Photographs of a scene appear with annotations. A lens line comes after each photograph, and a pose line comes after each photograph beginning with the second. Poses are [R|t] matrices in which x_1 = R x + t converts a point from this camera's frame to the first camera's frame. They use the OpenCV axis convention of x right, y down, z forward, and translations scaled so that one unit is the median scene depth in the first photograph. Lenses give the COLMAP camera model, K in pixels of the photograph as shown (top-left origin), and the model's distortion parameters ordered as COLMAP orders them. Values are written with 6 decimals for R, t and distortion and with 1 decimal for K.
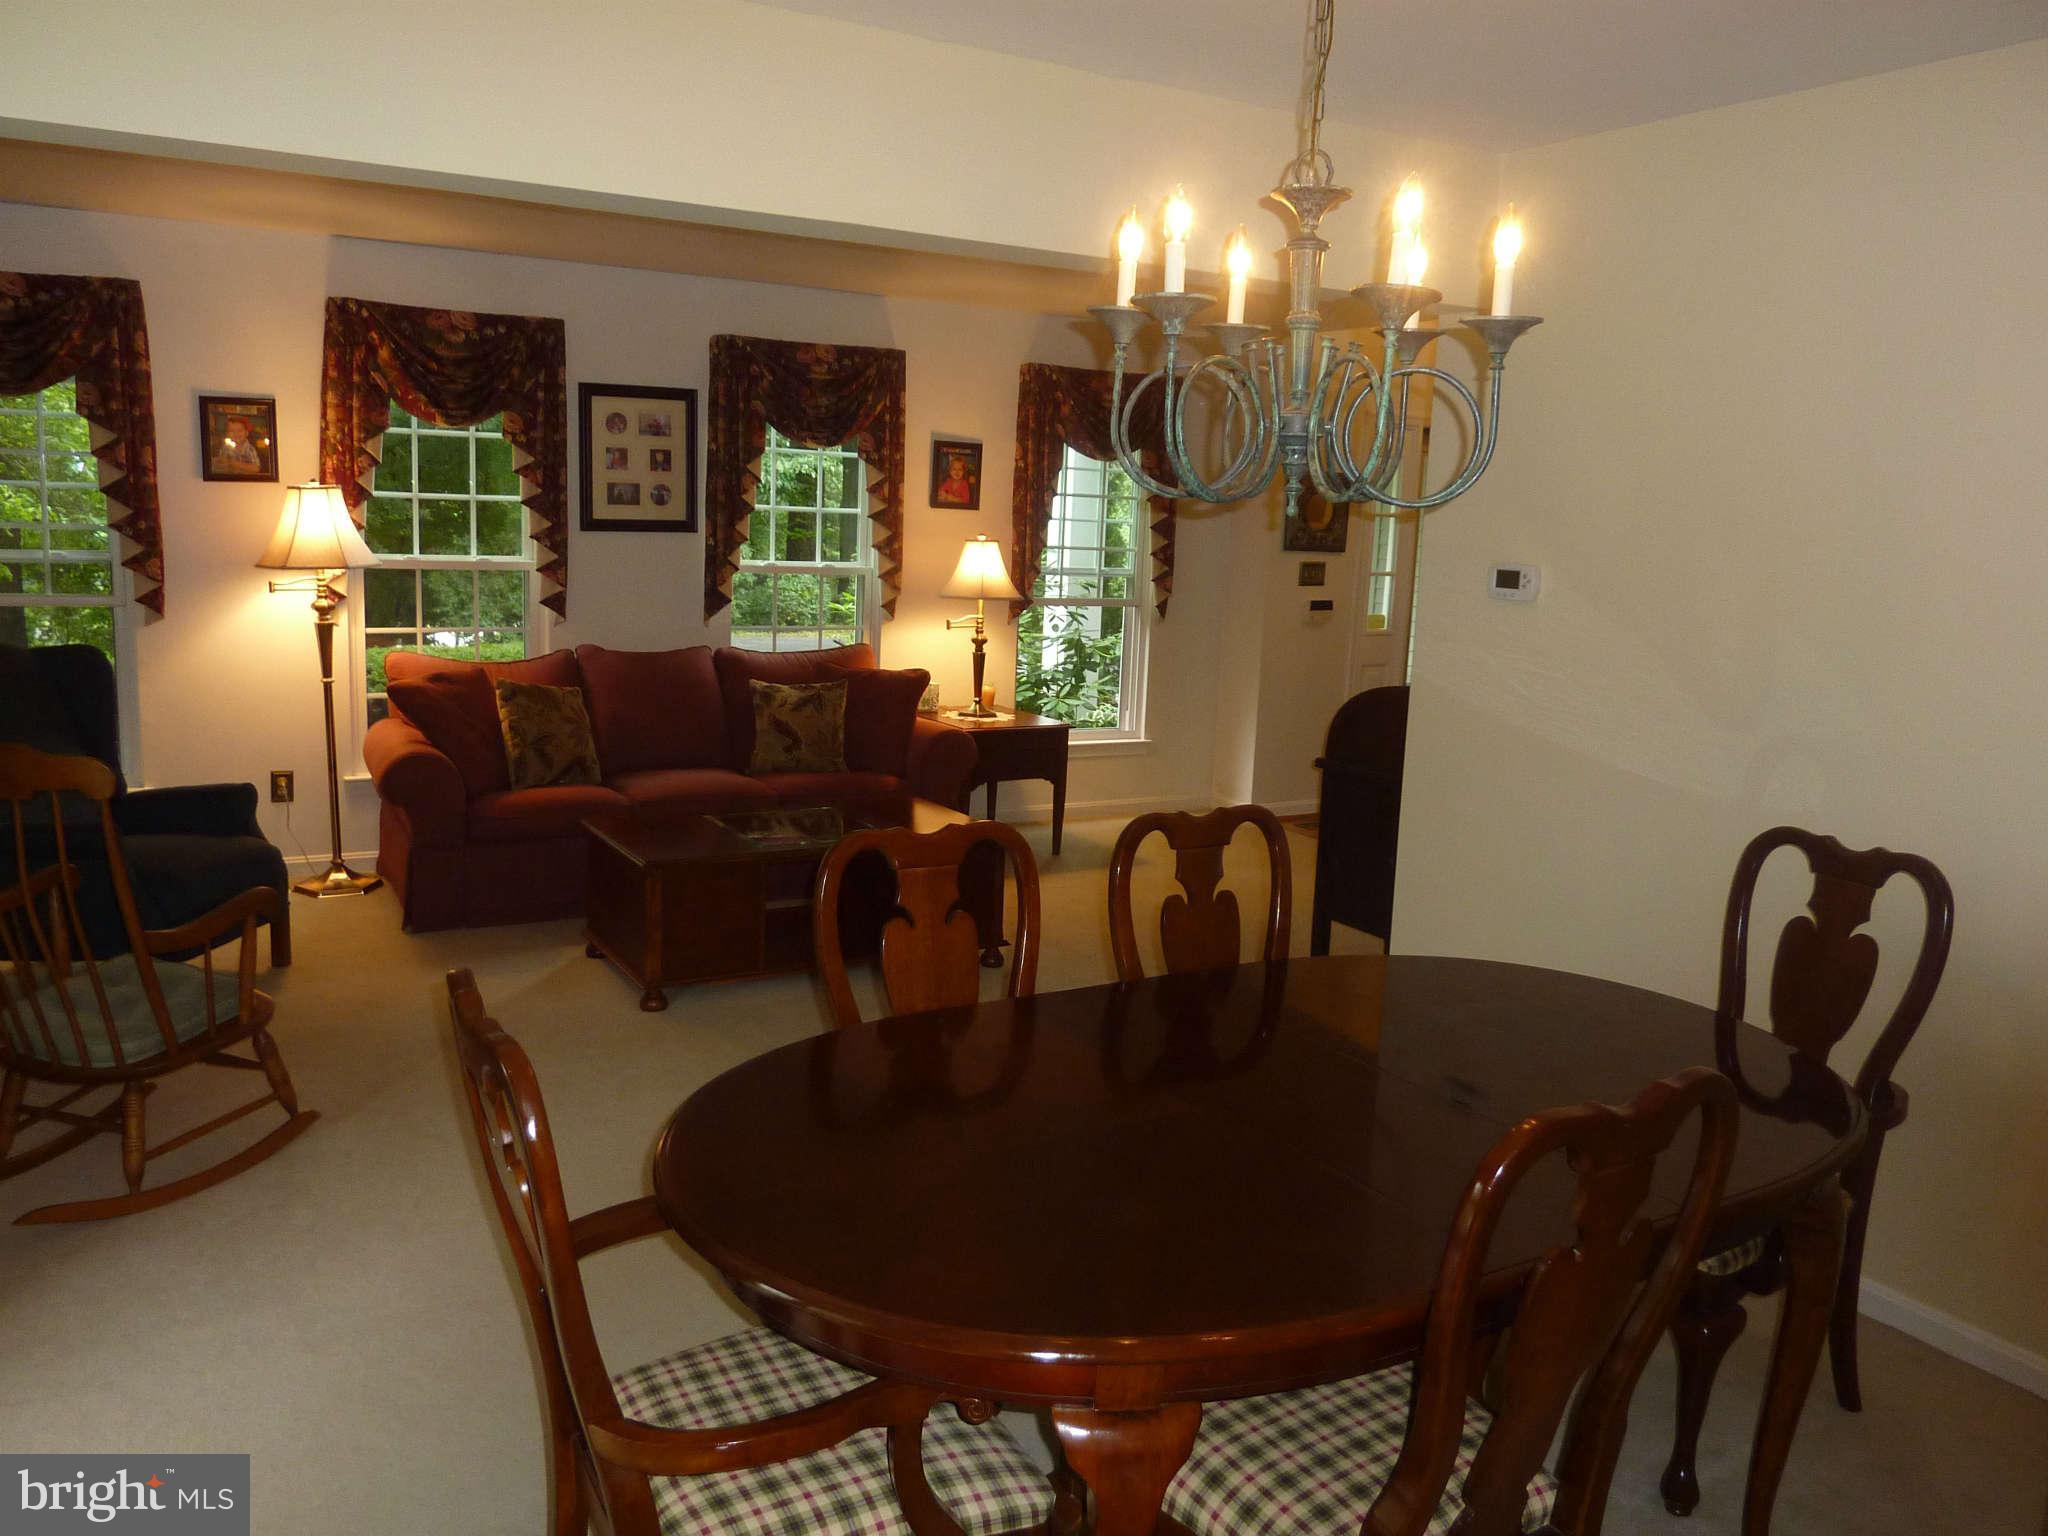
lens RADIAL K [[1545.7, 0, 1026.9], [0, 1545.7, 762.4], [0, 0, 1]] dist [-0.029566, -0.008960]
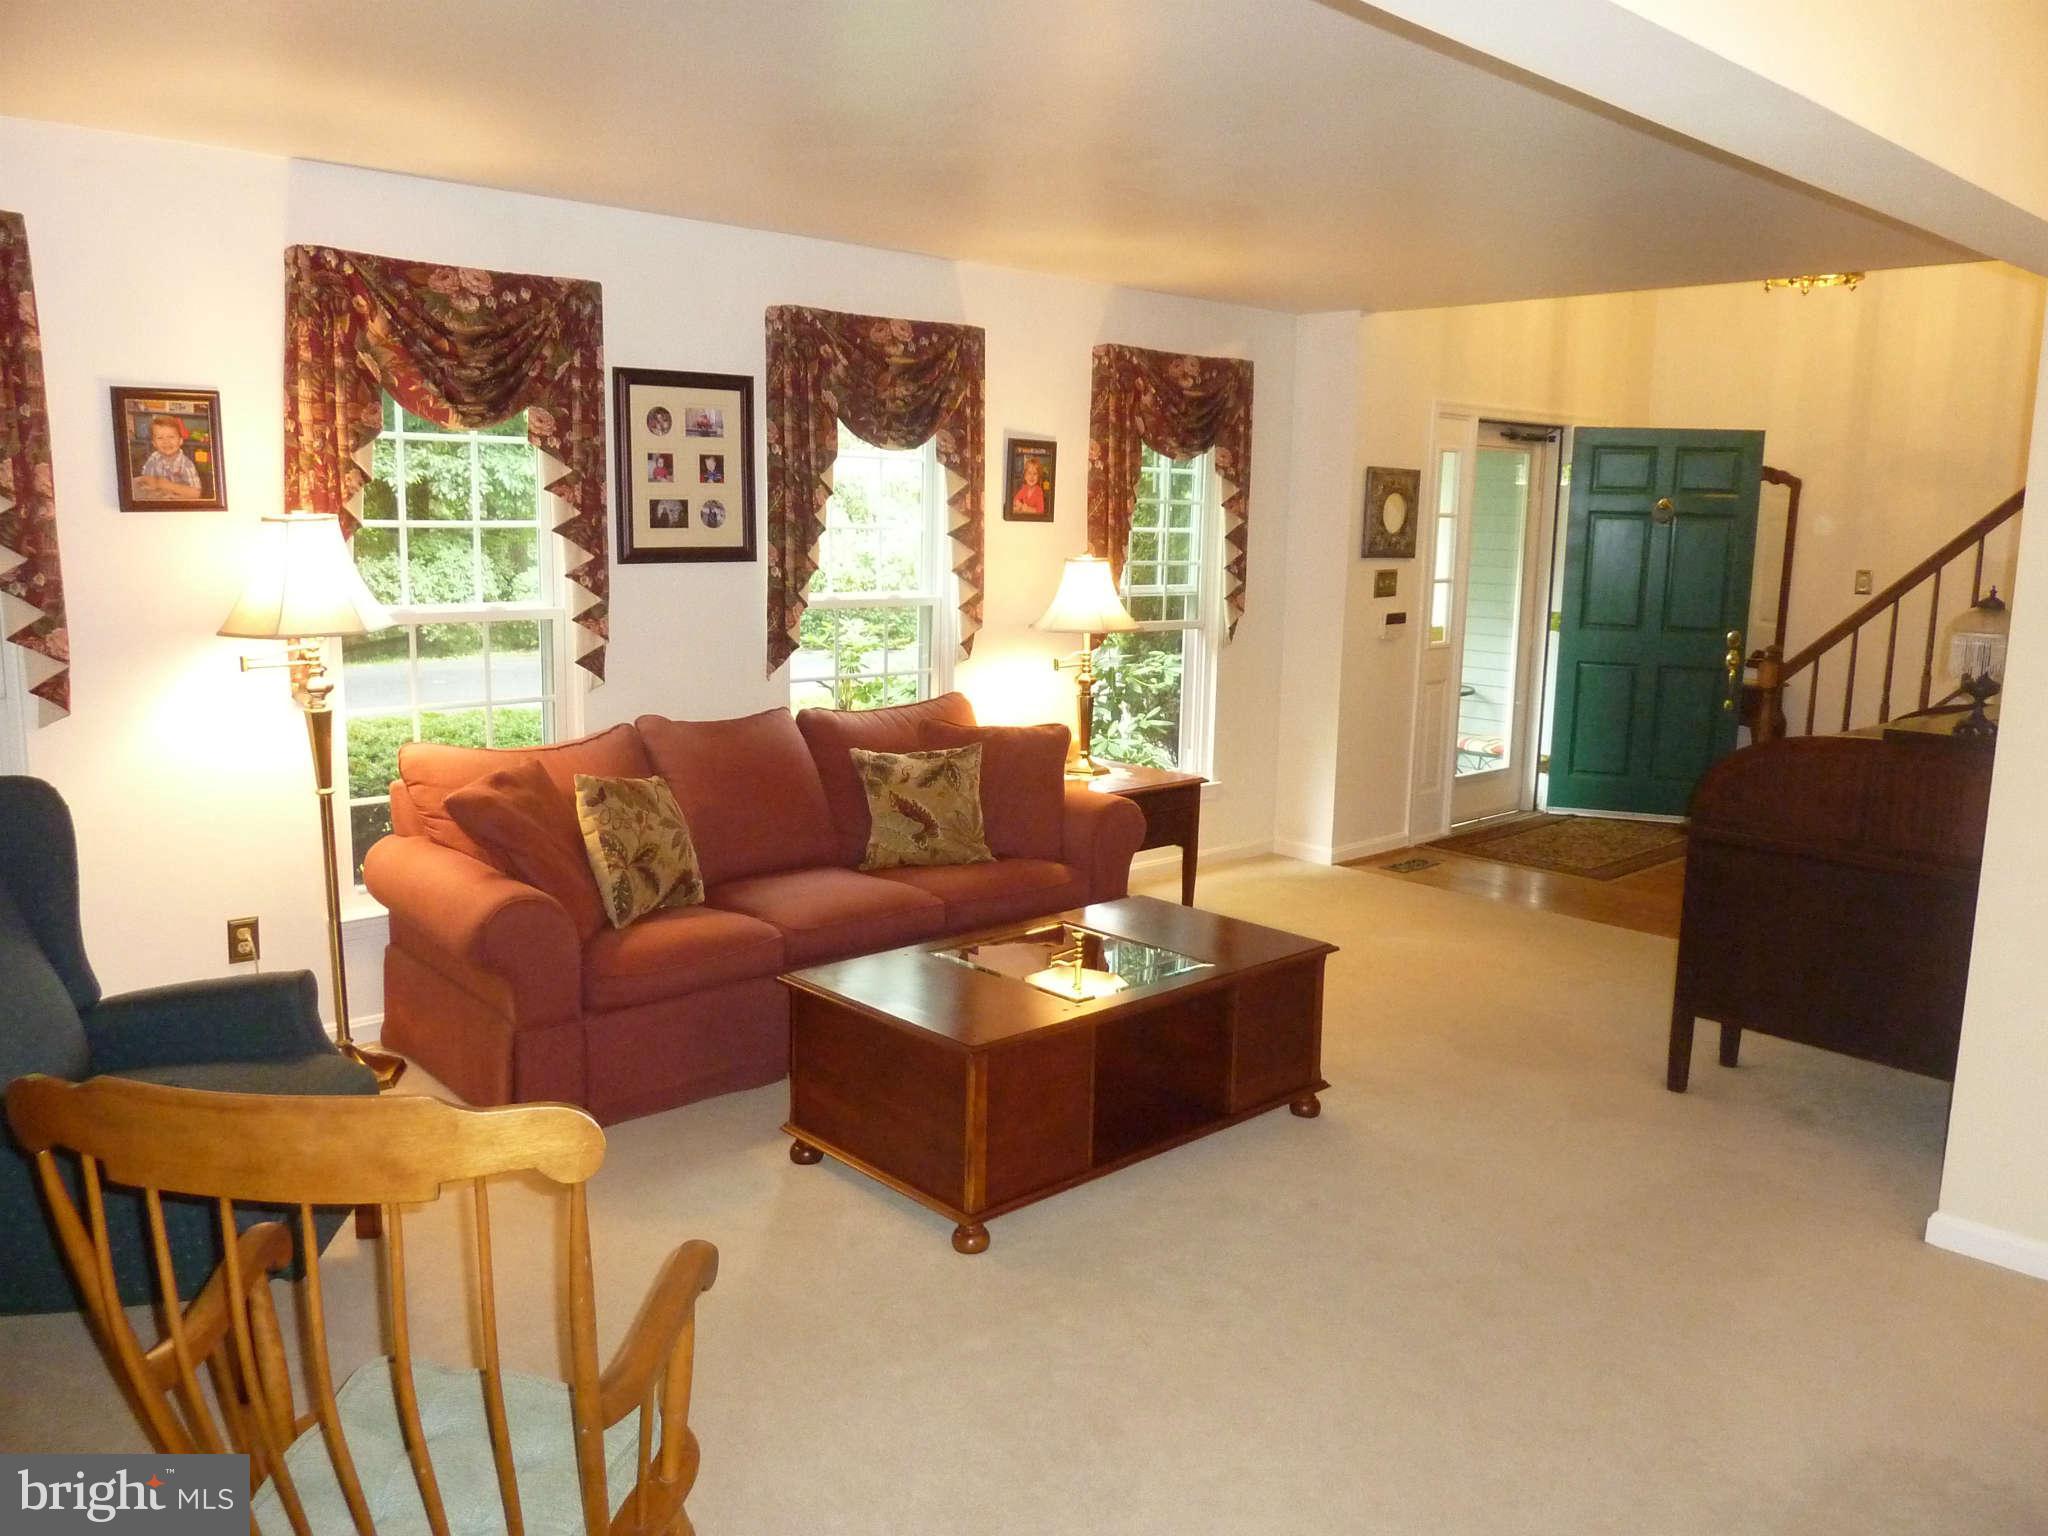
lens RADIAL K [[1545.7, 0, 1026.9], [0, 1545.7, 762.4], [0, 0, 1]] dist [-0.029566, -0.008960]
pose [[0.977486, -0.056313, 0.203349, -0.254173], [0.055585, 0.998411, 0.009294, -0.049504], [-0.203549, 0.002218, 0.979062, 0.220704]]
